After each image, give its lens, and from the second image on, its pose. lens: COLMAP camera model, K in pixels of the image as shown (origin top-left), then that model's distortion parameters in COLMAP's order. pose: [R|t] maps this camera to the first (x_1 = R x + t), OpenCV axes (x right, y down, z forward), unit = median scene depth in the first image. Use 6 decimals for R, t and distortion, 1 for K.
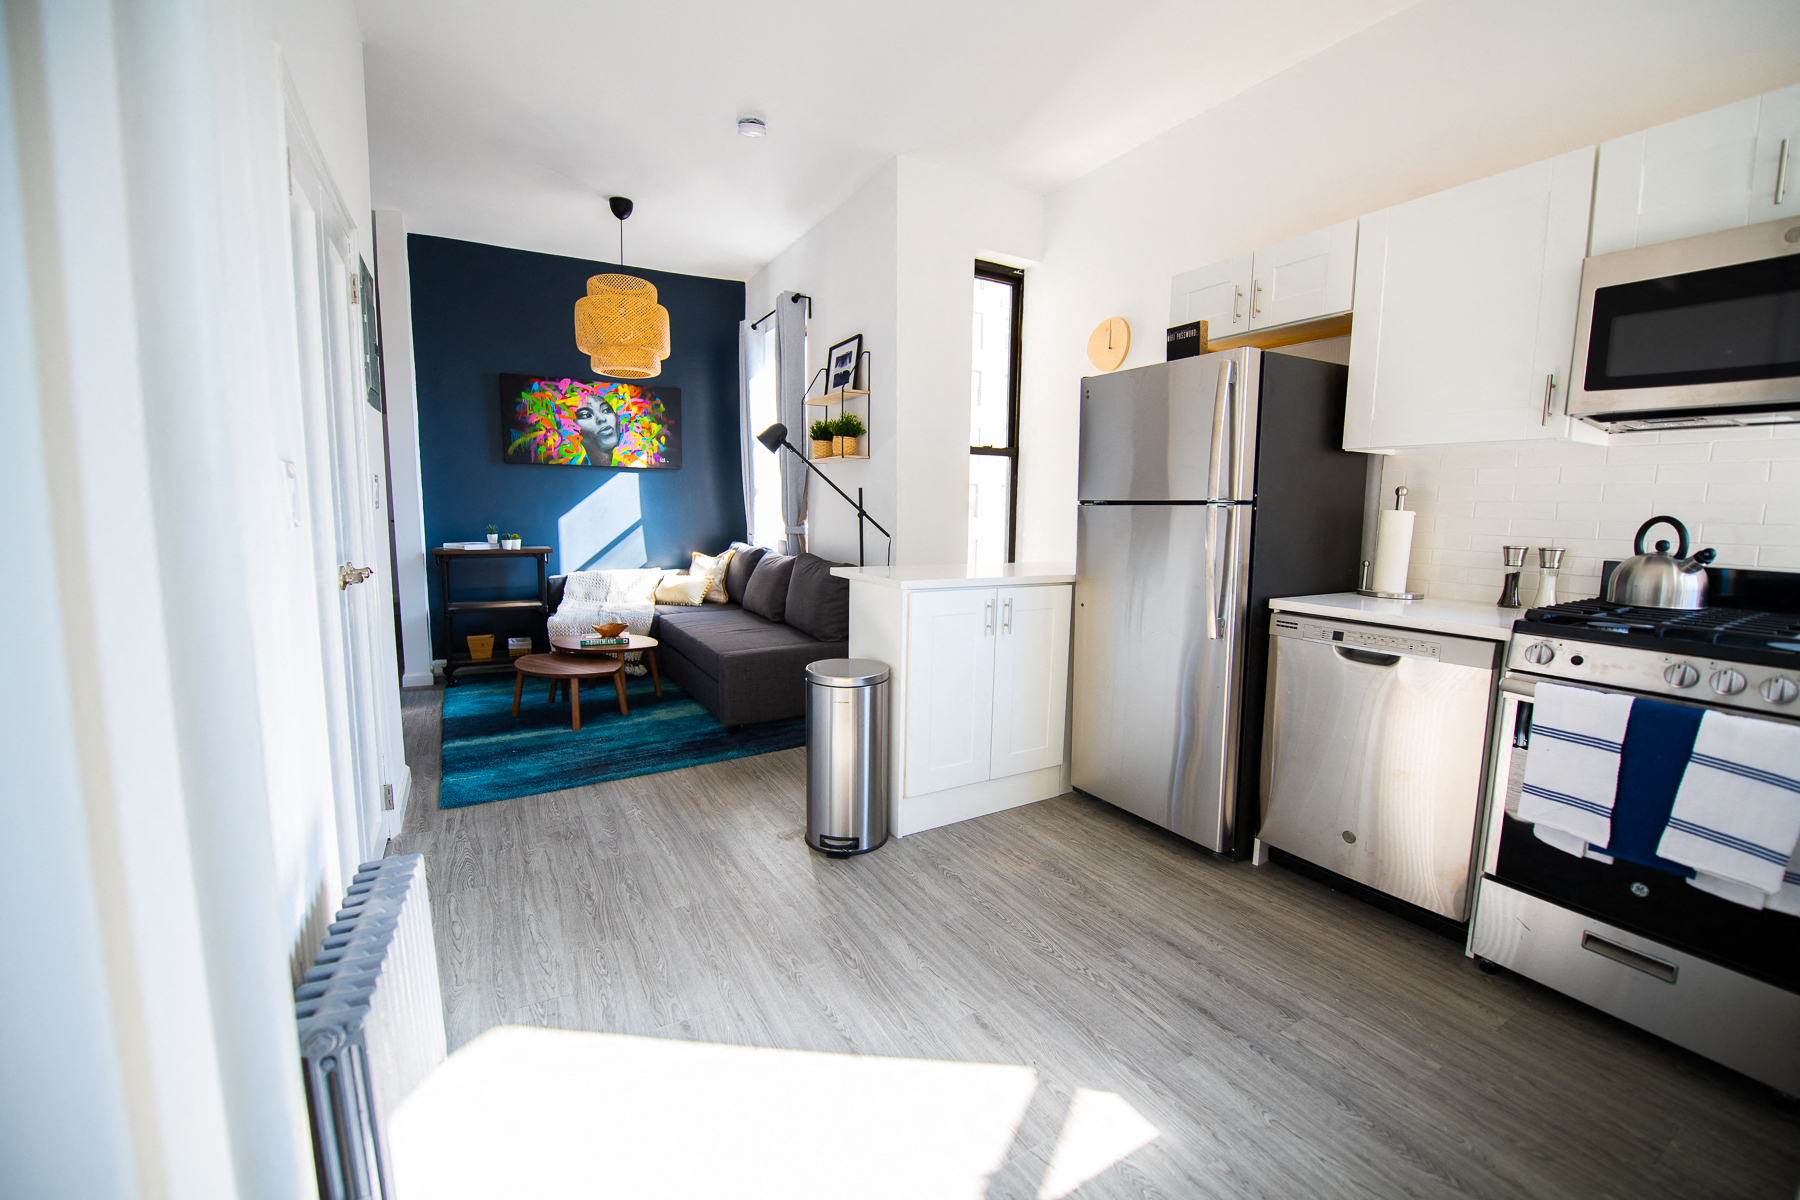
lens RADIAL K [[719.0, 0, 898.5], [0, 719.0, 597.6], [0, 0, 1]] dist [-0.023287, -0.000395]
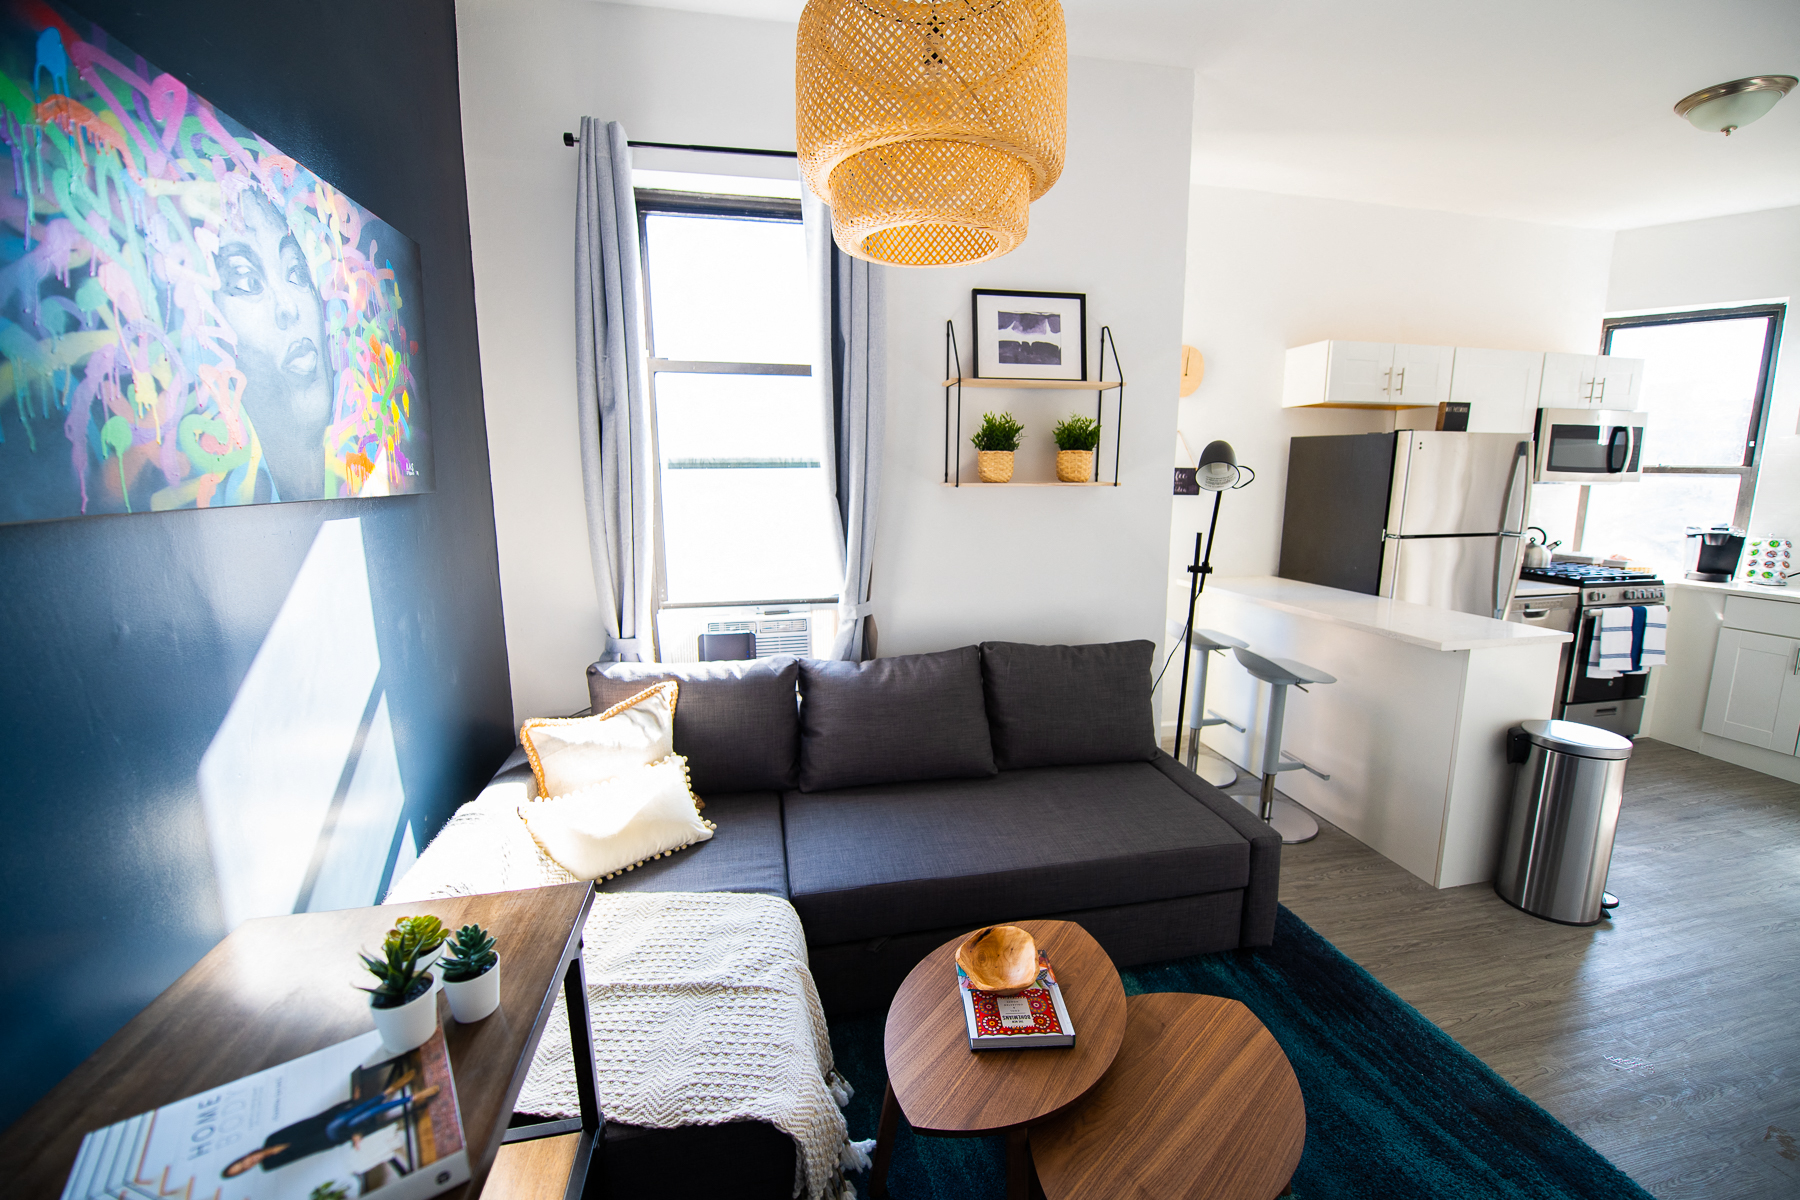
lens RADIAL K [[719.0, 0, 895.8], [0, 719.0, 595.4], [0, 0, 1]] dist [-0.023287, -0.000395]
pose [[0.320984, -0.174022, 0.930959, -1.731465], [0.127931, 0.981932, 0.139441, -0.479495], [-0.938404, 0.074340, 0.337447, 2.180367]]
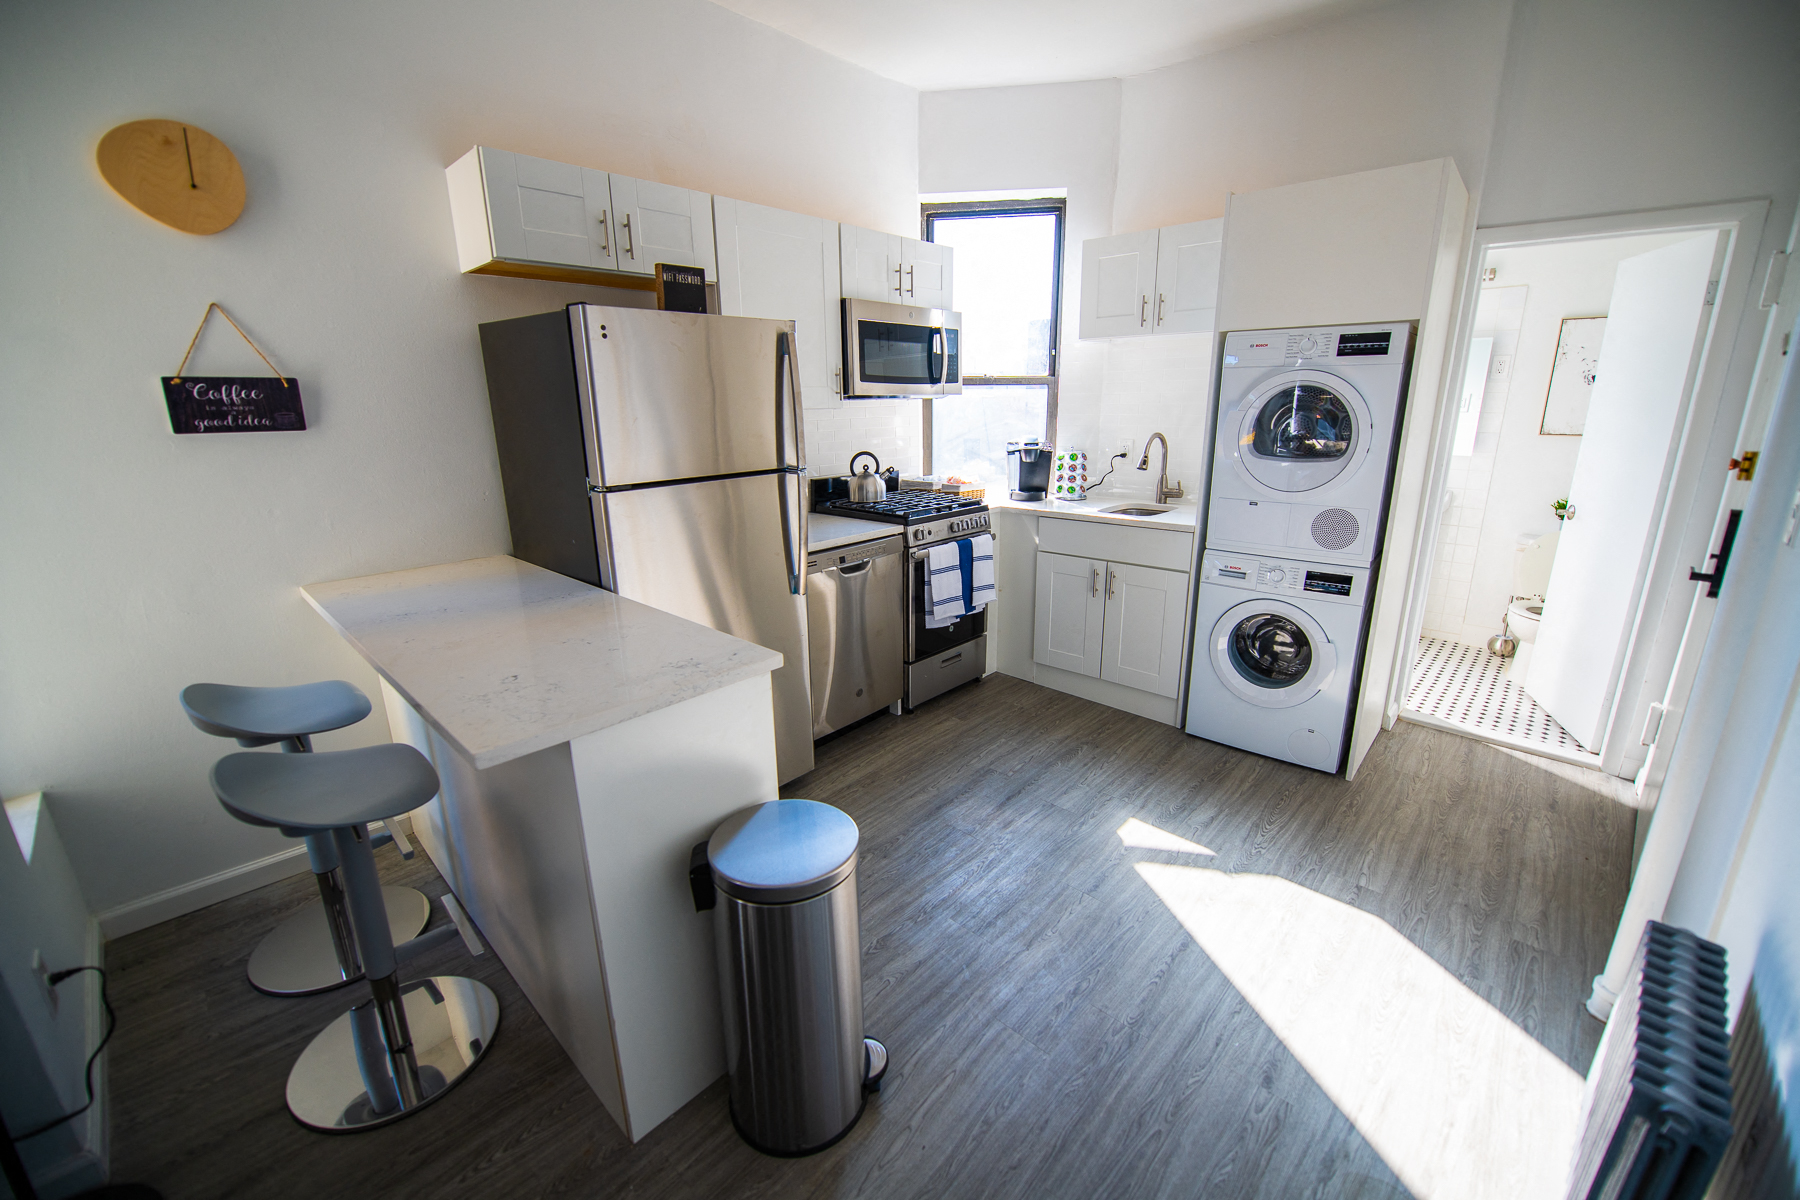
lens RADIAL K [[719.0, 0, 907.0], [0, 719.0, 594.3], [0, 0, 1]] dist [-0.023287, -0.000395]
pose [[-0.296902, -0.264072, 0.917668, -0.789092], [0.126541, 0.941646, 0.311913, -0.339480], [-0.946486, 0.208731, -0.246161, 1.439268]]
